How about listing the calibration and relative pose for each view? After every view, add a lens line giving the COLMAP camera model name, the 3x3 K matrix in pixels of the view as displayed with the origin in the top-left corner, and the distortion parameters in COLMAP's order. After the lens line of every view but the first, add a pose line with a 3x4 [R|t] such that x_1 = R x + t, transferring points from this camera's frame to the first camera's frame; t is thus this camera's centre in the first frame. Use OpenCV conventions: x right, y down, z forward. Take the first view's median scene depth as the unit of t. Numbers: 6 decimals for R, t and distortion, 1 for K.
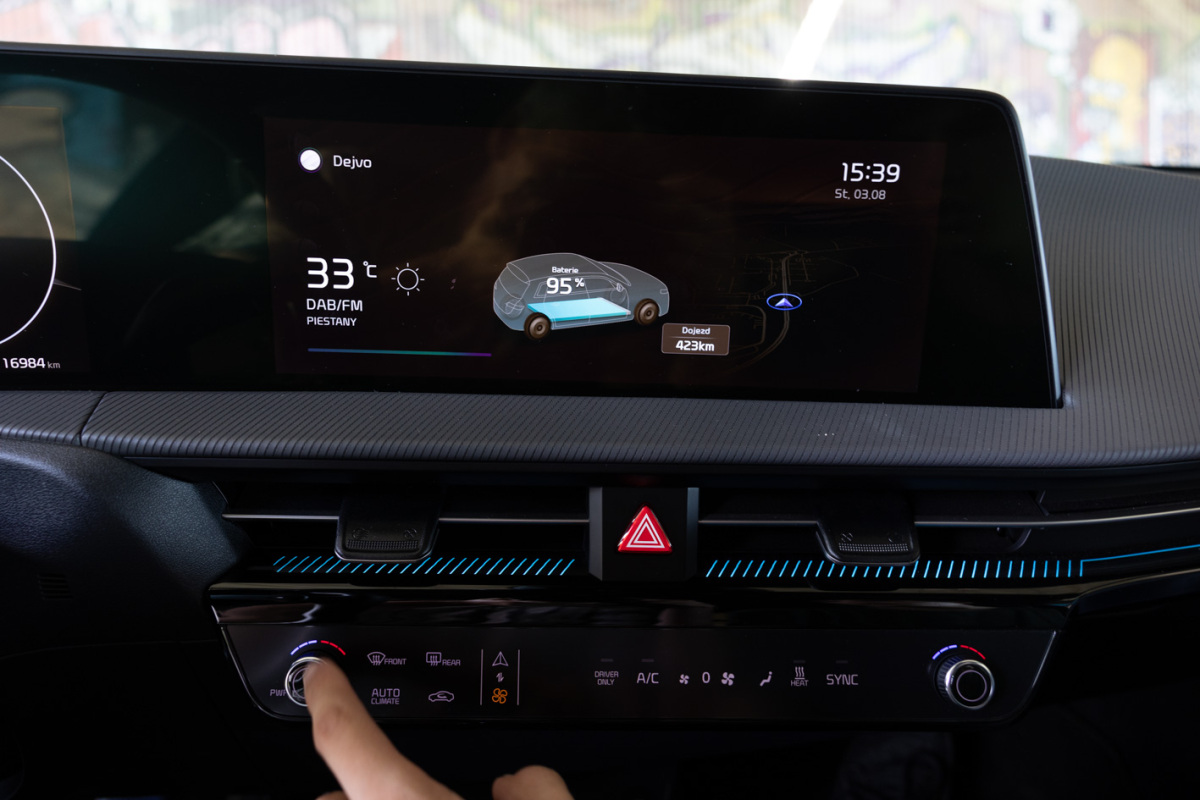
lens RADIAL K [[814.2, 0, 594.2], [0, 814.2, 403.9], [0, 0, 1]] dist [0.049849, -0.005402]
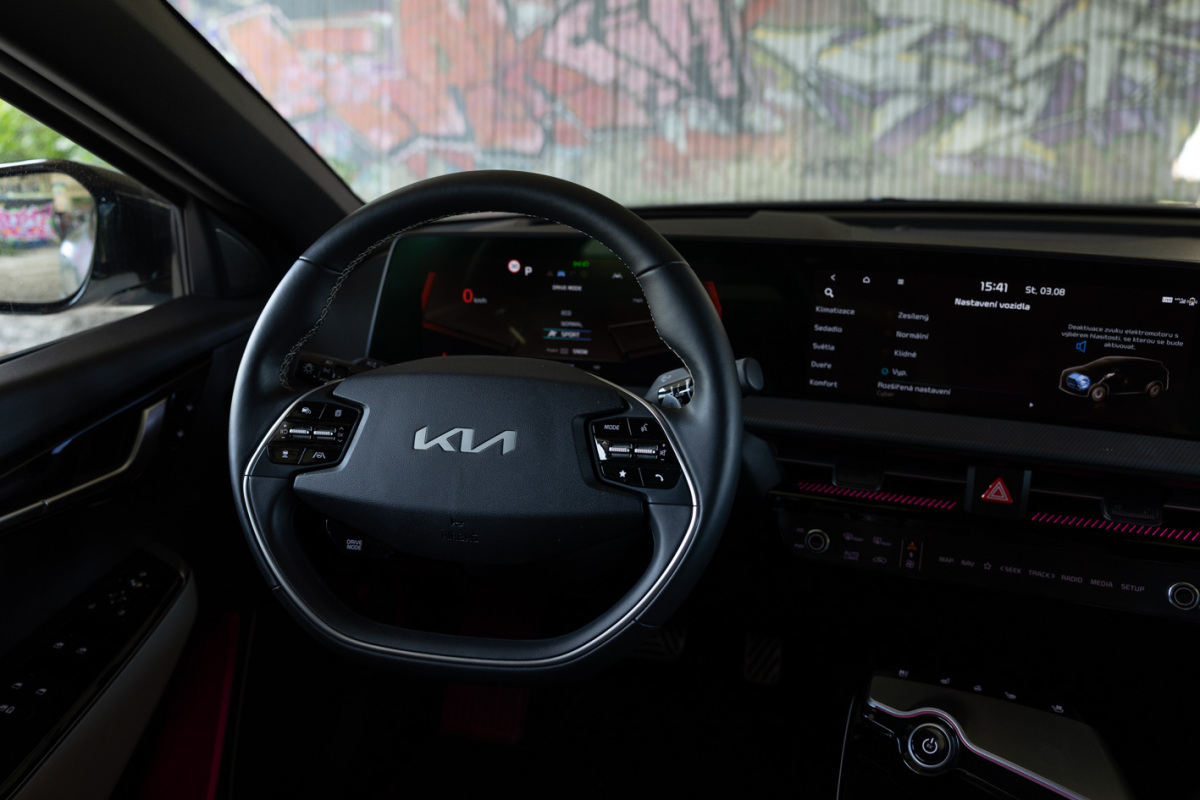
lens RADIAL K [[945.1, 0, 591.4], [0, 945.1, 405.0], [0, 0, 1]] dist [-0.031150, 0.053234]
pose [[0.925452, 0.086024, -0.368970, -0.021209], [-0.078360, 0.996284, 0.035738, -0.045842], [0.370674, -0.004161, 0.928754, -1.366703]]
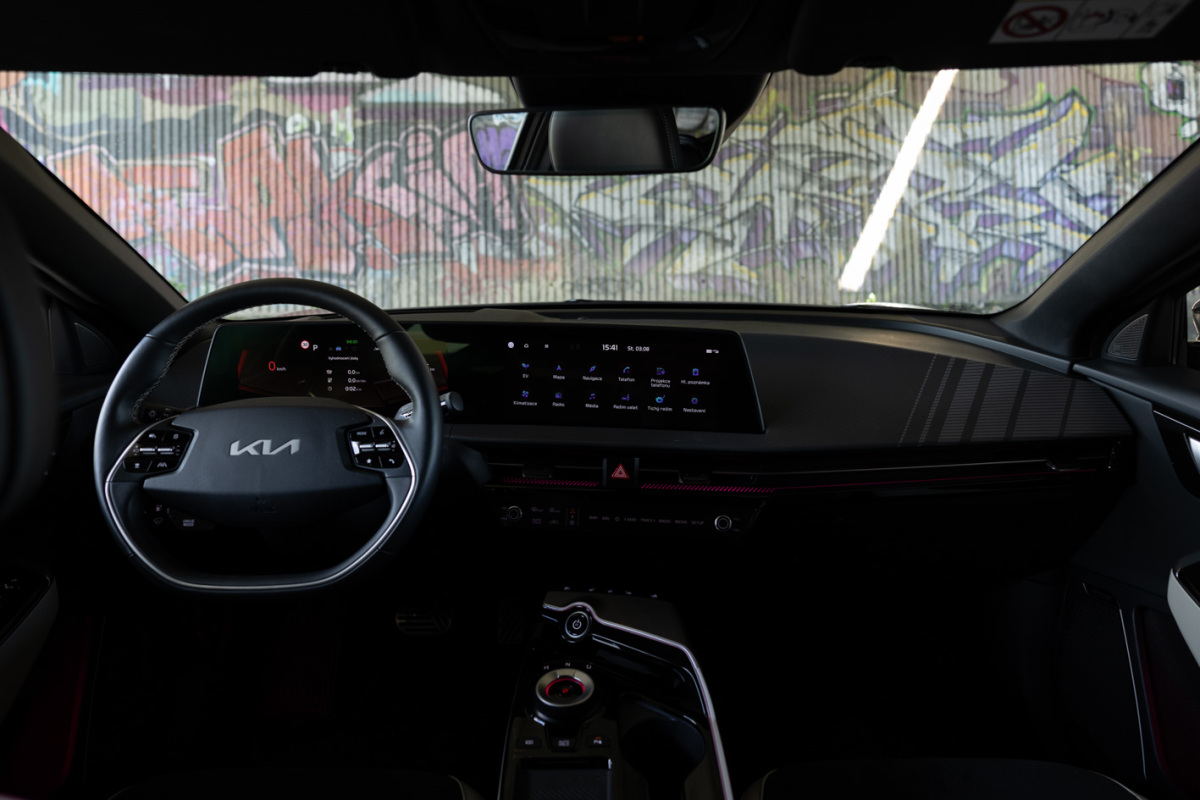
lens RADIAL K [[790.5, 0, 595.8], [0, 790.5, 404.2], [0, 0, 1]] dist [-0.002227, 0.002187]
pose [[0.988552, 0.011007, -0.150477, 0.414429], [-0.022366, 0.997007, -0.074004, 0.125393], [0.149212, 0.076522, 0.985840, -1.955071]]
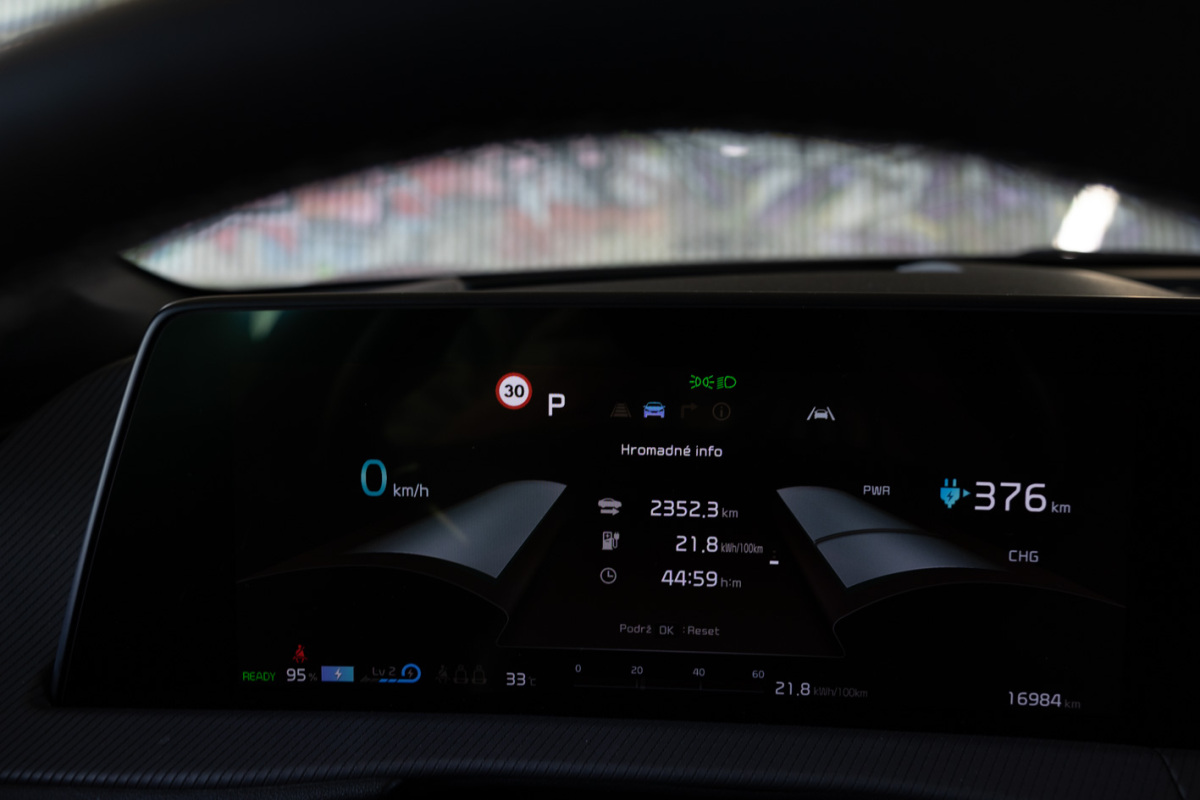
lens RADIAL K [[1062.1, 0, 600.0], [0, 1062.1, 400.0], [0, 0, 1]] dist [-0.006387, -0.005768]
pose [[0.973785, 0.029725, -0.225520, -0.870271], [-0.048390, 0.995802, -0.077693, -0.227386], [0.222264, 0.086569, 0.971136, -0.038424]]
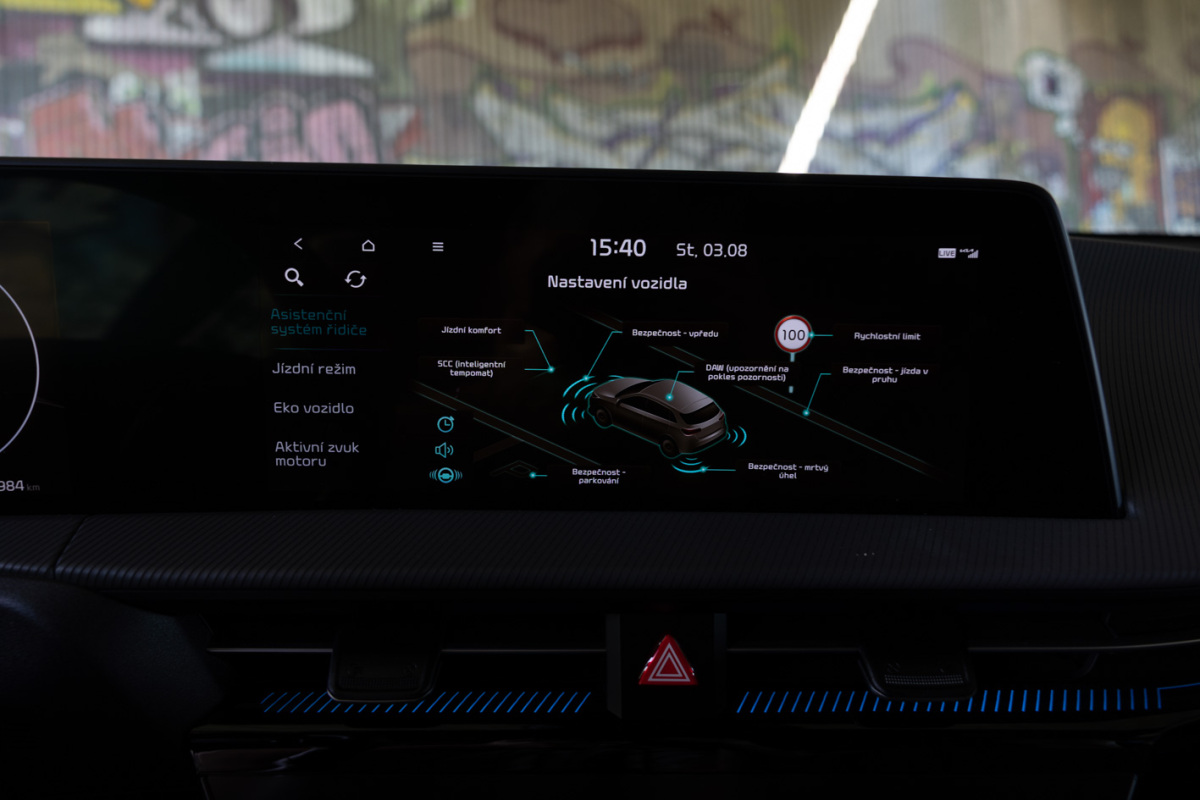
lens RADIAL K [[816.3, 0, 594.5], [0, 816.3, 407.6], [0, 0, 1]] dist [0.050298, -0.001913]
pose [[0.999668, -0.015206, -0.020797, 0.003978], [0.013655, 0.997254, -0.072782, -0.060447], [0.021847, 0.072474, 0.997131, 0.068336]]
